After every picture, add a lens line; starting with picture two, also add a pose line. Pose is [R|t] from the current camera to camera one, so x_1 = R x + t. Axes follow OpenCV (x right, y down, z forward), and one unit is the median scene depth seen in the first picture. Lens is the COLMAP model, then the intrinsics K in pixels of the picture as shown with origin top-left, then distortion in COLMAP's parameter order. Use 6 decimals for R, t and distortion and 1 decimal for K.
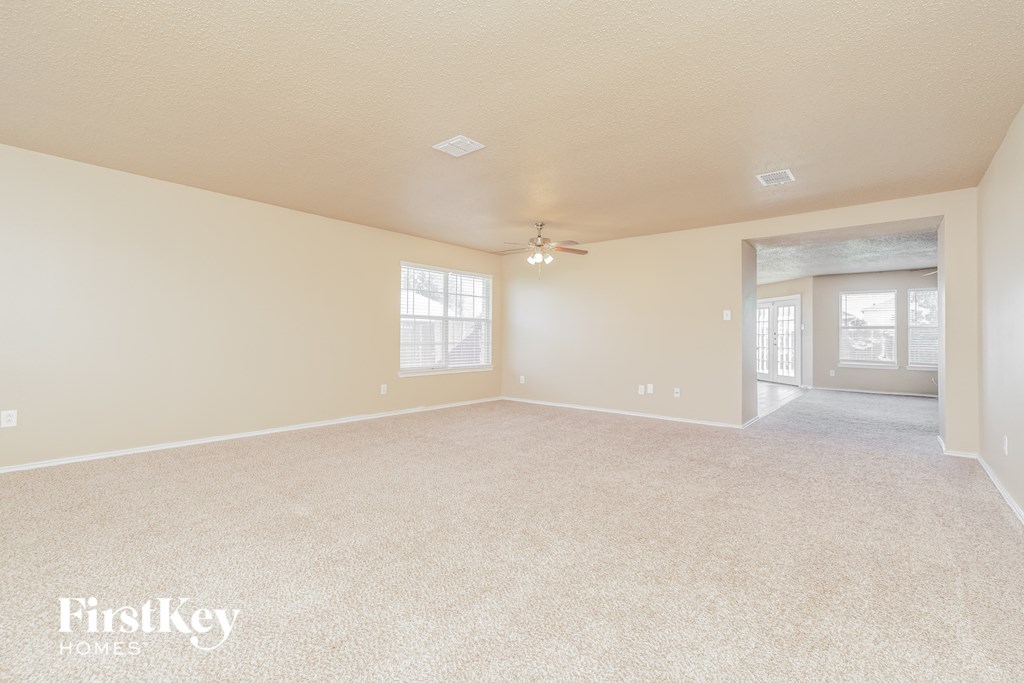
lens RADIAL K [[462.0, 0, 511.4], [0, 462.0, 335.8], [0, 0, 1]] dist [0.002346, 0.000162]
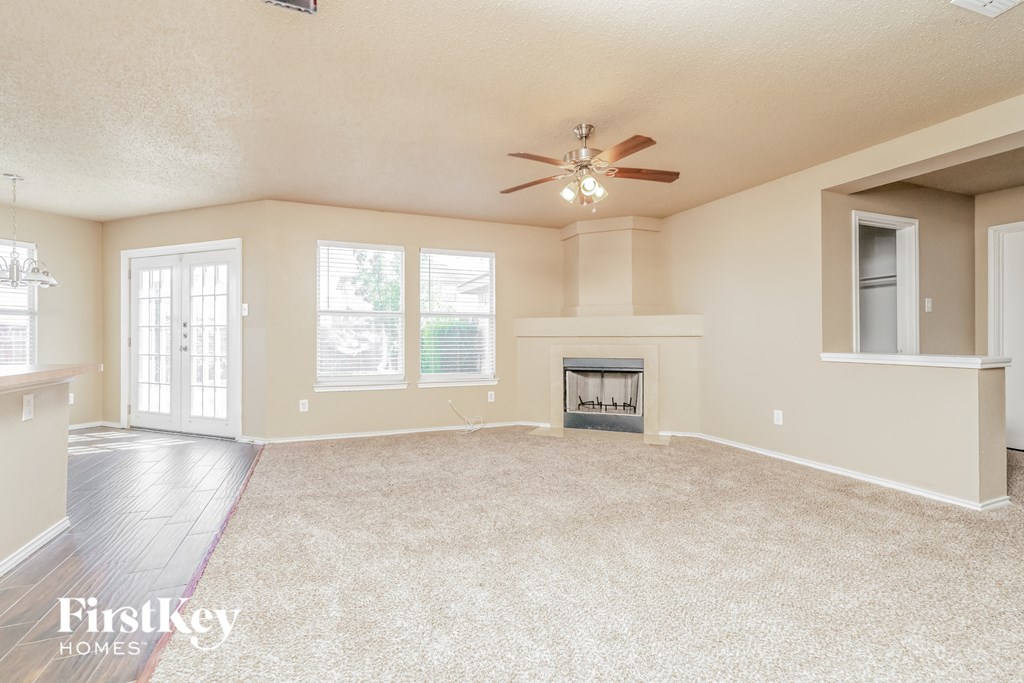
lens RADIAL K [[497.1, 0, 512.0], [0, 497.1, 329.1], [0, 0, 1]] dist [0.000818, 0.000302]
pose [[0.471449, 0.006508, 0.881869, 0.302988], [0.001956, 0.999963, -0.008425, 0.004614], [-0.881891, 0.005697, 0.471419, 0.506409]]
